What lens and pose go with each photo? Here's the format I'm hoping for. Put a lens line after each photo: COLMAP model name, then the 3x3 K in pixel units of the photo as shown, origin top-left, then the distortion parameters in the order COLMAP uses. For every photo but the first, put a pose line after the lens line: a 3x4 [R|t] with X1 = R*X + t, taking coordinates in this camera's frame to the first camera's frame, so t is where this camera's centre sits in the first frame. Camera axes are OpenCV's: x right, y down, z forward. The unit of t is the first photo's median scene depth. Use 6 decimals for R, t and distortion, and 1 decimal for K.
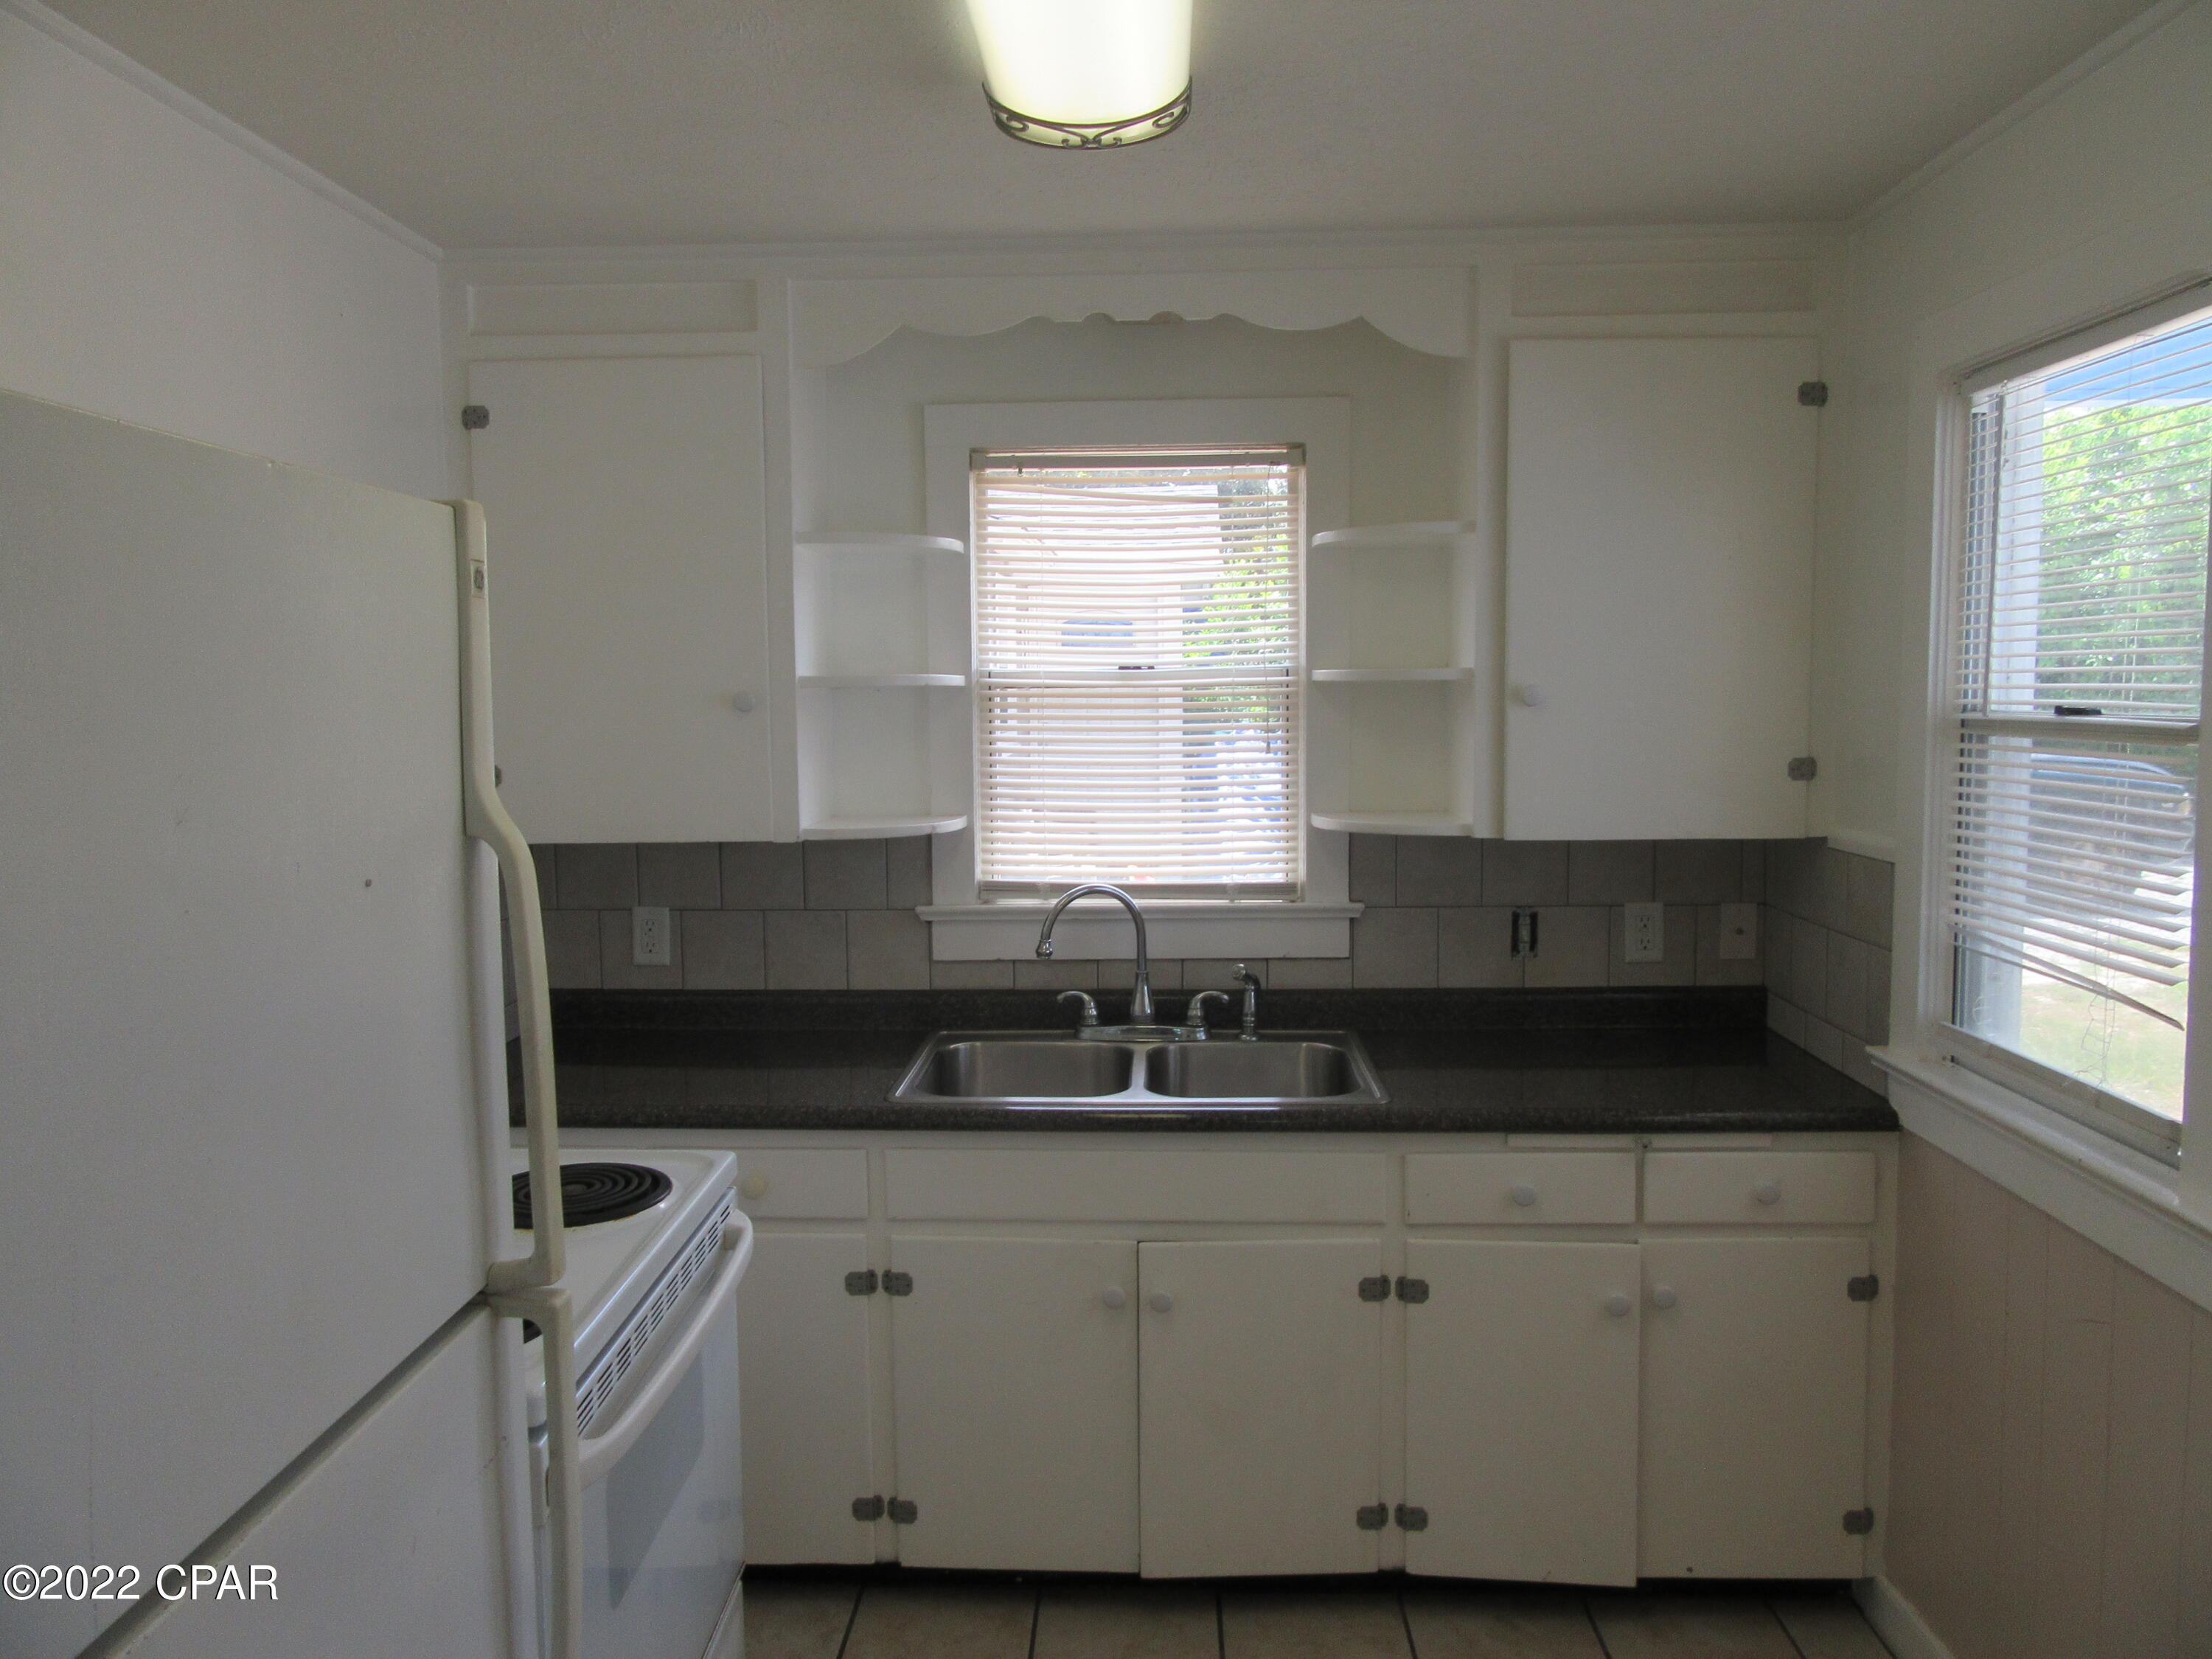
lens RADIAL K [[1638.7, 0, 1086.6], [0, 1638.7, 832.6], [0, 0, 1]] dist [-0.013854, 0.015014]
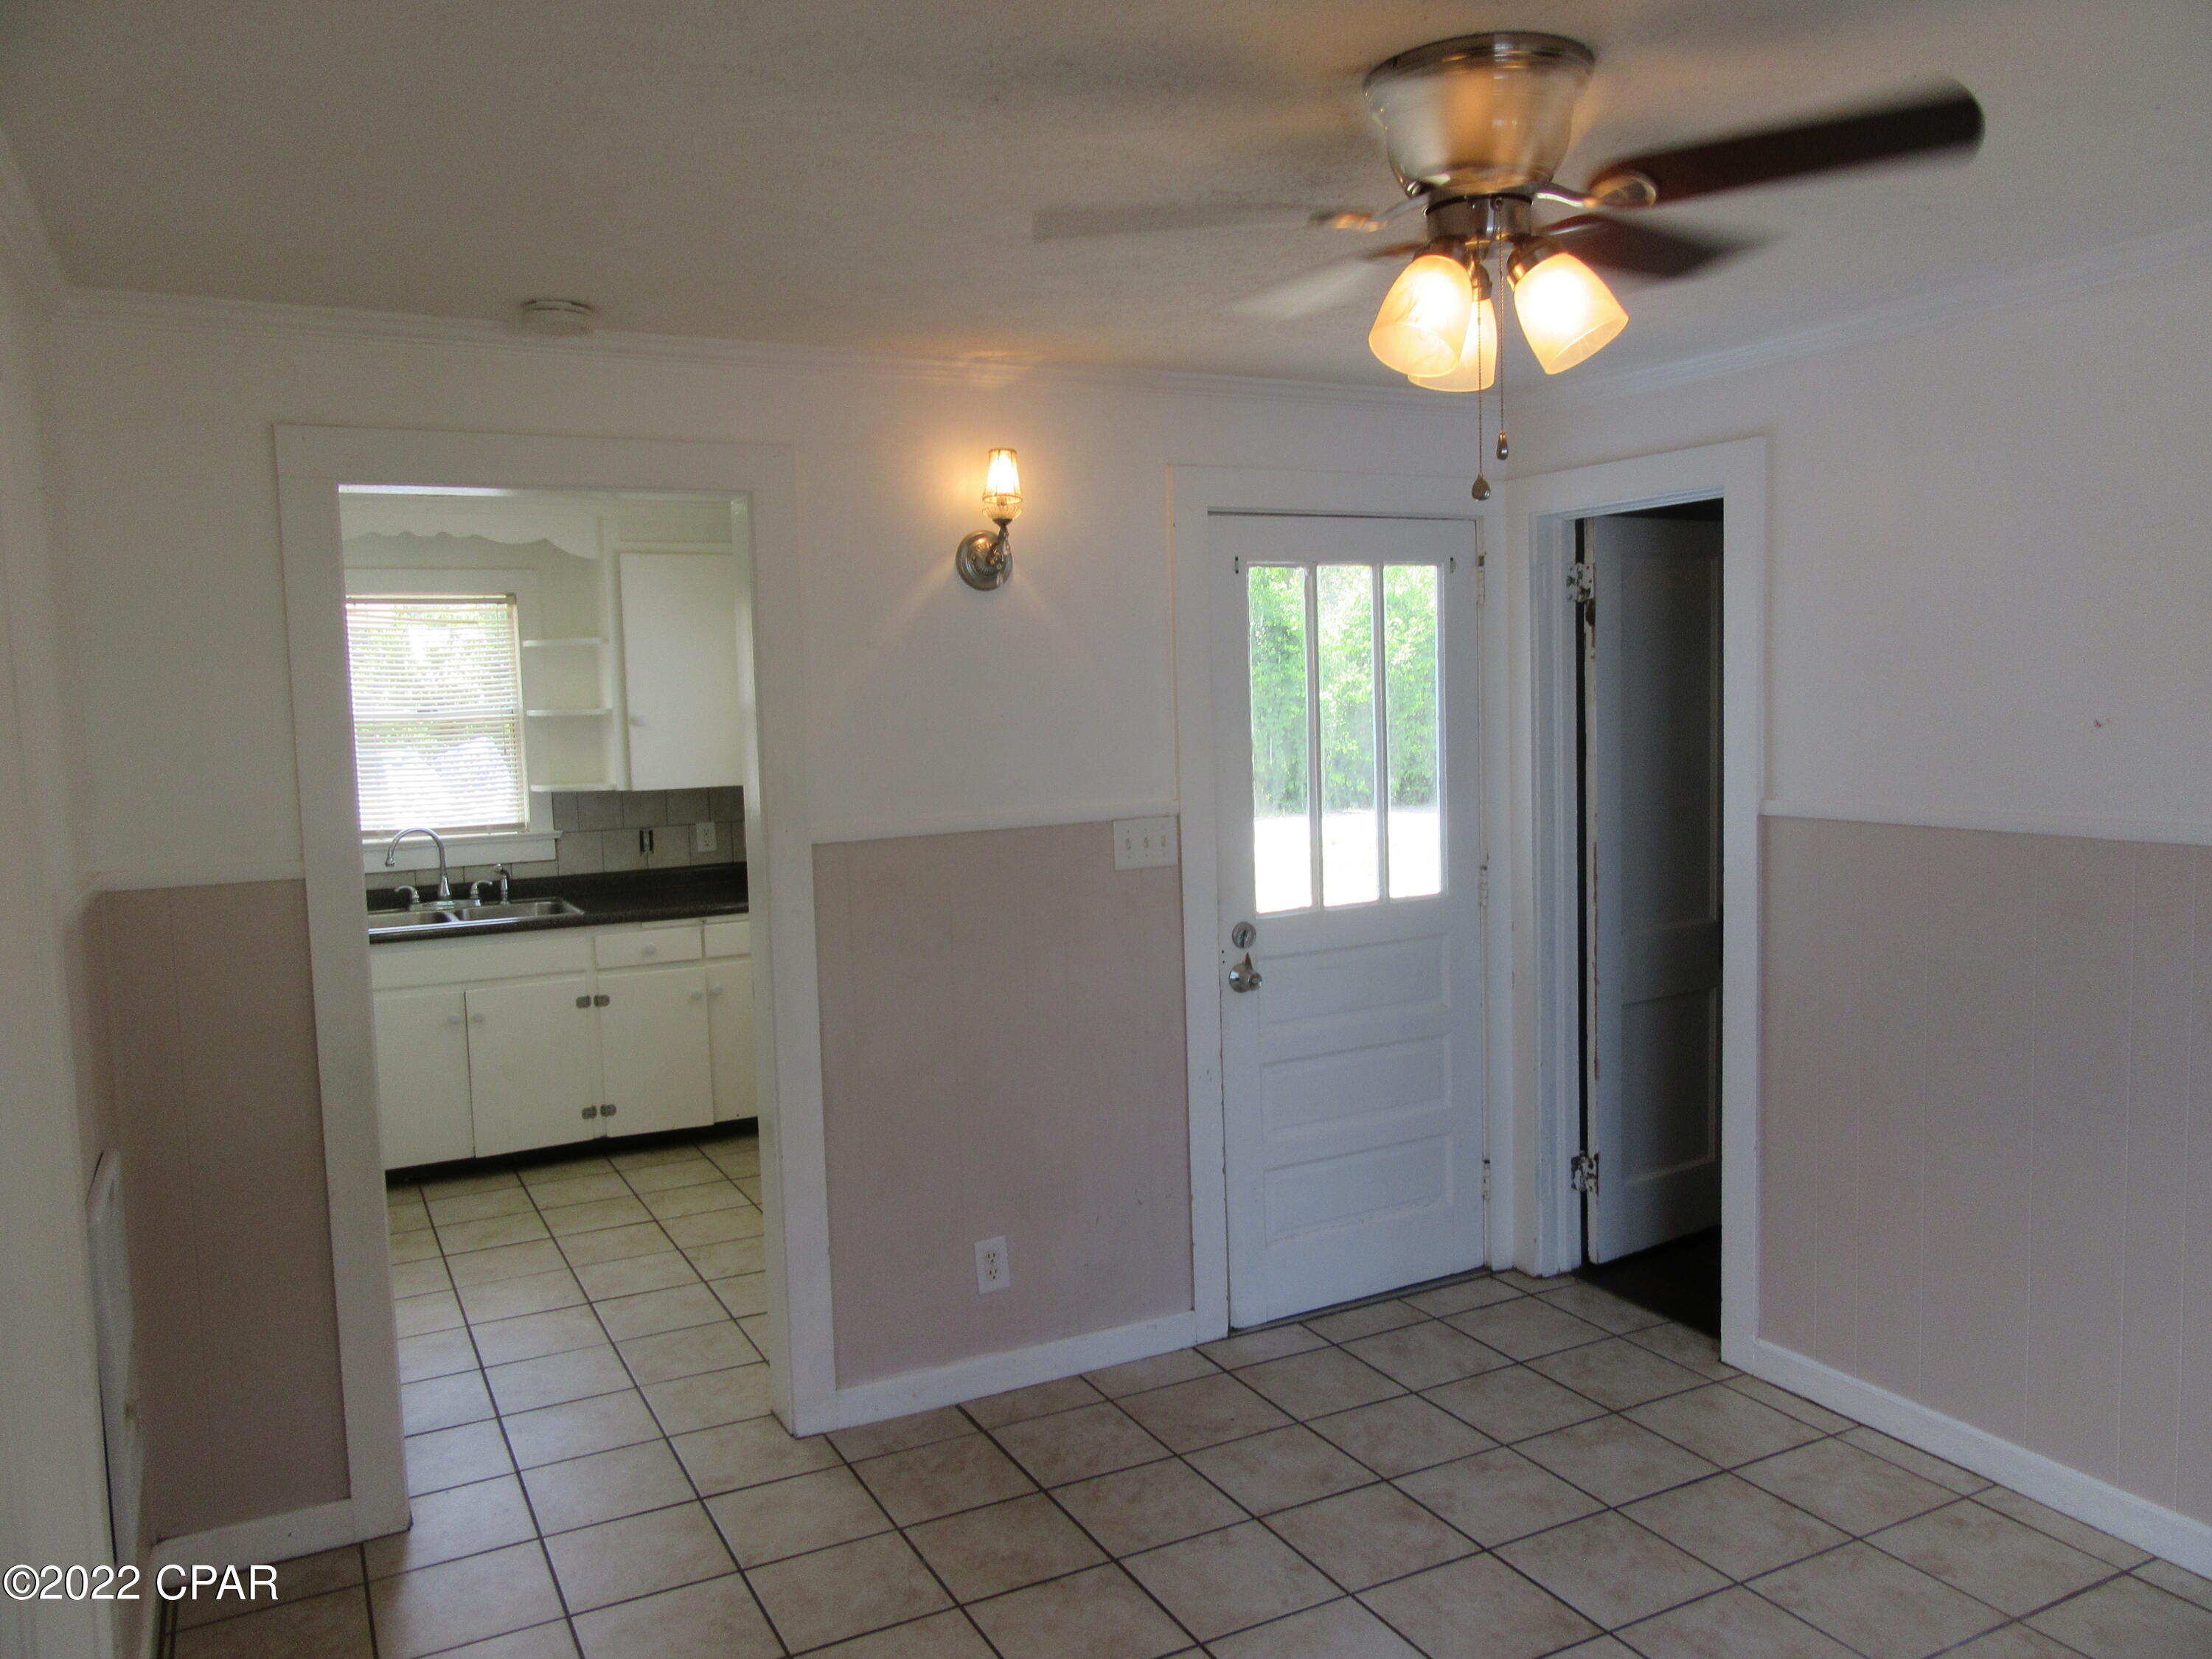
lens RADIAL K [[1638.7, 0, 1103.4], [0, 1638.7, 832.6], [0, 0, 1]] dist [-0.013854, 0.015014]
pose [[0.868125, -0.057919, 0.492955, -0.267197], [0.064360, 0.997919, 0.003906, 0.092868], [-0.492156, 0.028336, 0.870046, -1.164404]]
